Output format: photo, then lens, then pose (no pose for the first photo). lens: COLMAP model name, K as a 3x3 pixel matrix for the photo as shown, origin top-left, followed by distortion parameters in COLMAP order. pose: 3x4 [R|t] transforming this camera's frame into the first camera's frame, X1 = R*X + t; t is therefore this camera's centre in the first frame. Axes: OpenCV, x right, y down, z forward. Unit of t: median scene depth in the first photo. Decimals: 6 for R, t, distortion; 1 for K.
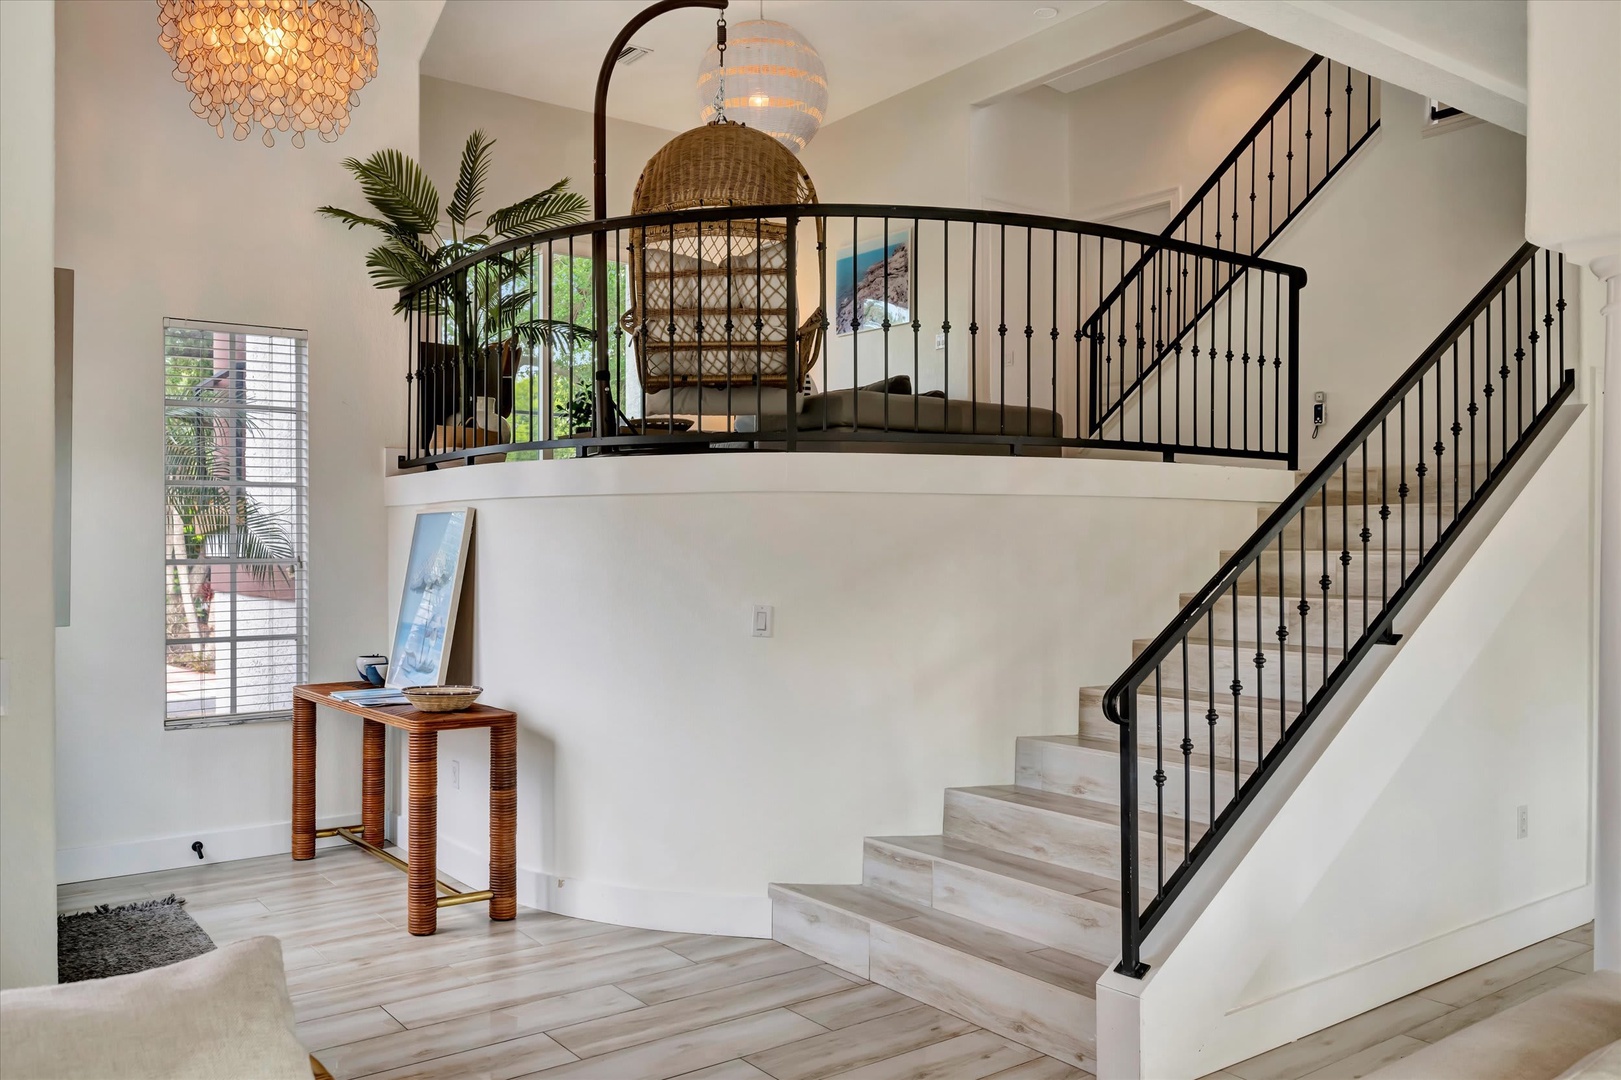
lens RADIAL K [[1324.4, 0, 809.2], [0, 1324.4, 539.7], [0, 0, 1]] dist [0.023868, -0.000983]
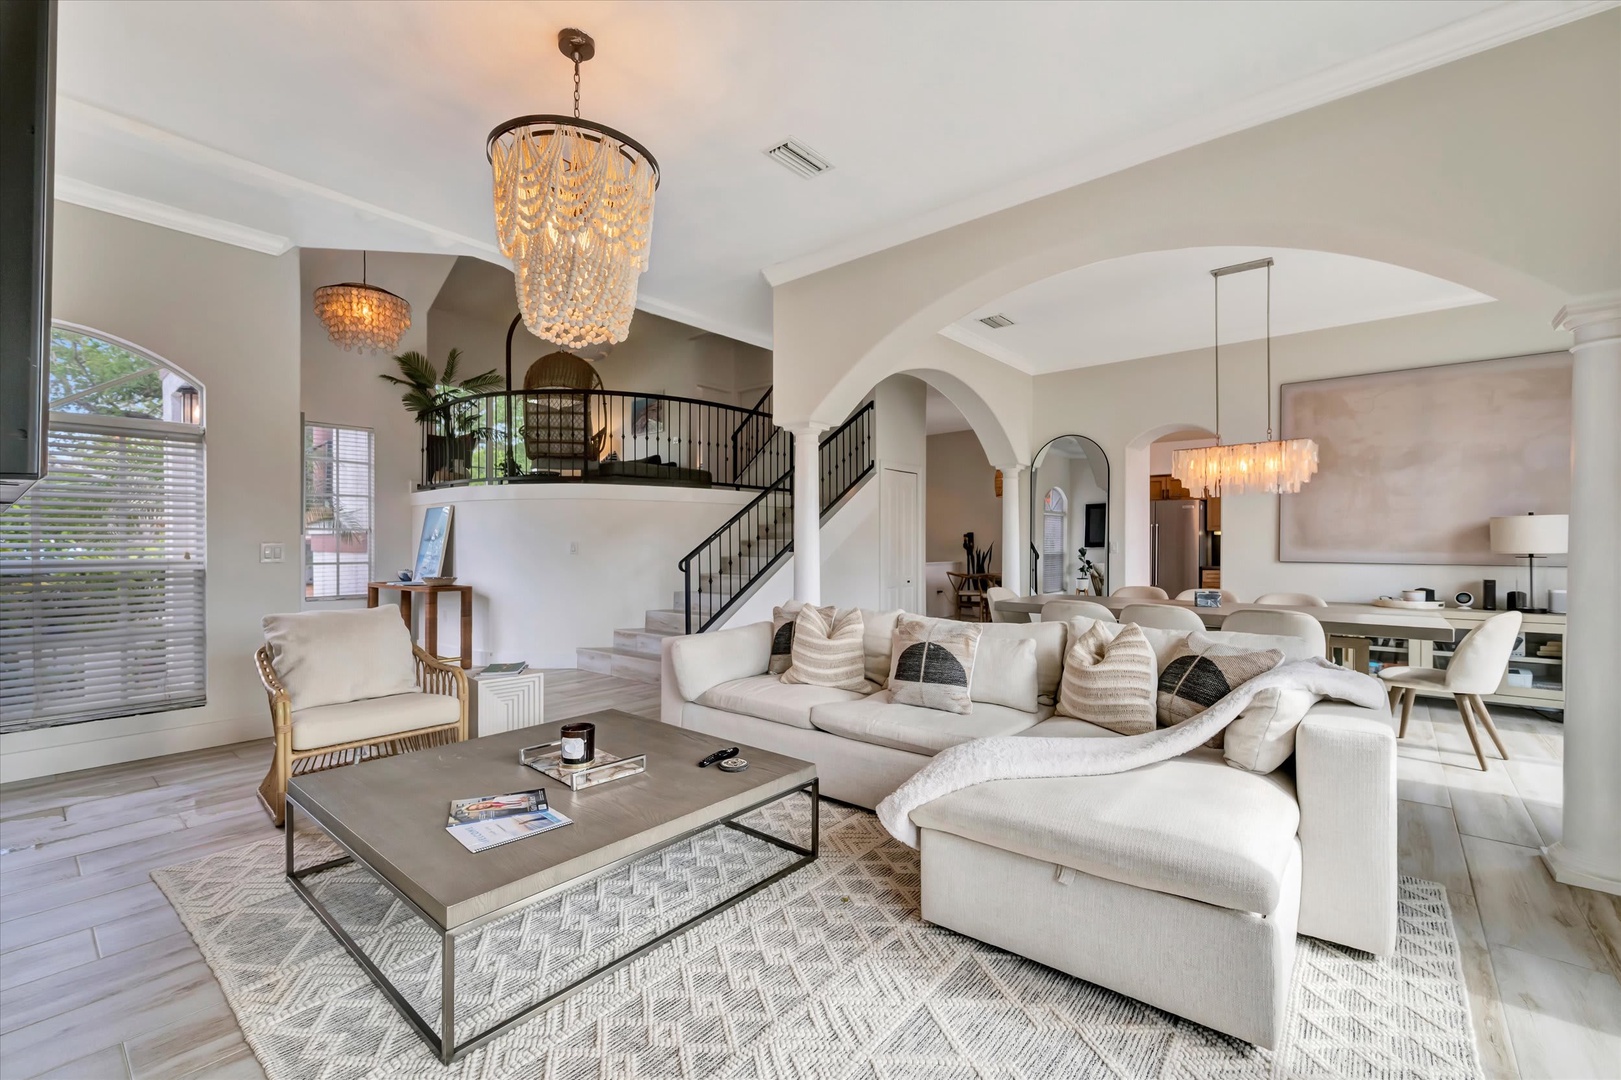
lens RADIAL K [[704.6, 0, 814.7], [0, 704.6, 543.6], [0, 0, 1]] dist [0.001947, 0.000050]
pose [[0.973442, 0.000095, 0.228936, 0.090944], [-0.000132, 1.000000, 0.000144, 0.044033], [-0.228936, -0.000171, 0.973442, -0.386122]]
